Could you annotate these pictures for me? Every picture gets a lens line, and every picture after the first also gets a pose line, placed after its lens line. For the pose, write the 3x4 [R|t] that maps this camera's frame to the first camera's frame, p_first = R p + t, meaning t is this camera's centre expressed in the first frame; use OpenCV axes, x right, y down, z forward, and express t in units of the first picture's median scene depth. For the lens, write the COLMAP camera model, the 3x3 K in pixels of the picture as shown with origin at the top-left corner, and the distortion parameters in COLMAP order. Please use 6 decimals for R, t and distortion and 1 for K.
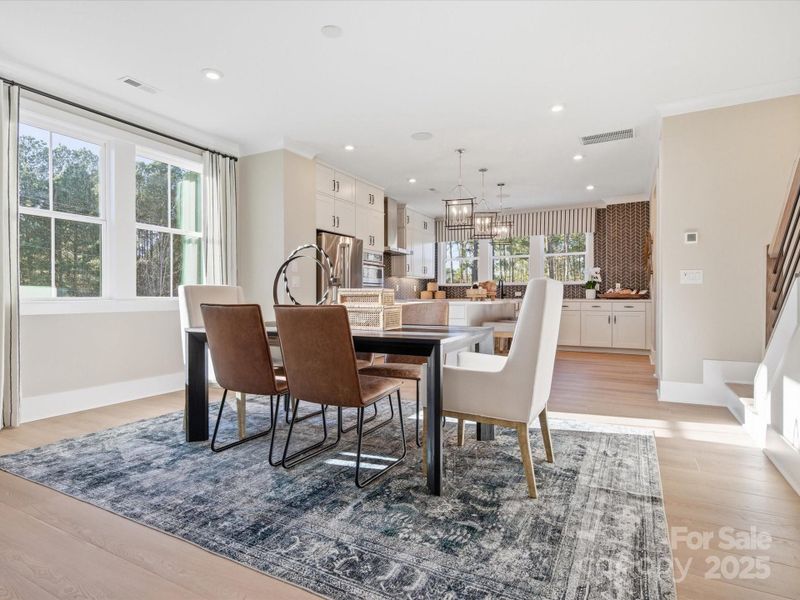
lens RADIAL K [[438.5, 0, 400.0], [0, 438.5, 300.0], [0, 0, 1]] dist [-0.000006, -0.000261]
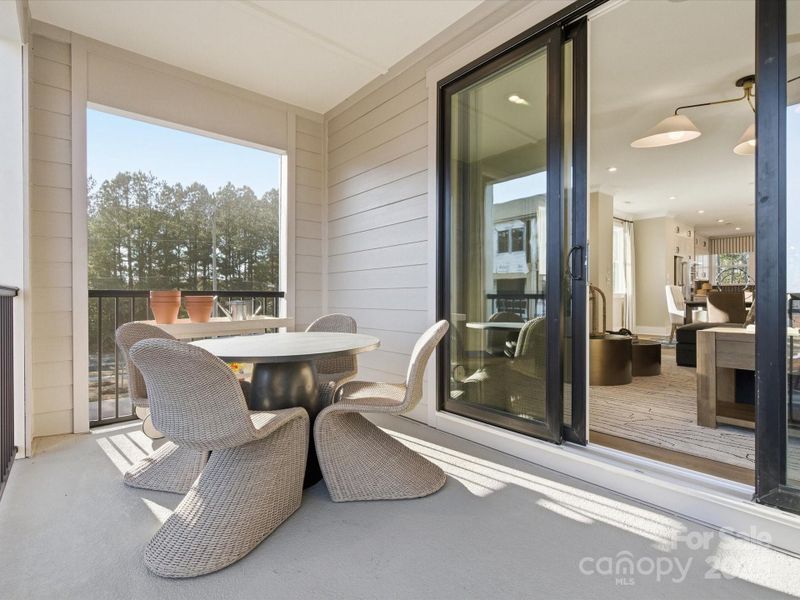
lens RADIAL K [[401.4, 0, 401.6], [0, 401.4, 300.0], [0, 0, 1]] dist [0.001864, 0.000128]
pose [[0.927398, 0.001051, -0.374075, -0.550427], [-0.002413, 0.999992, -0.003172, 0.031517], [0.374069, 0.003845, 0.927393, -0.891049]]
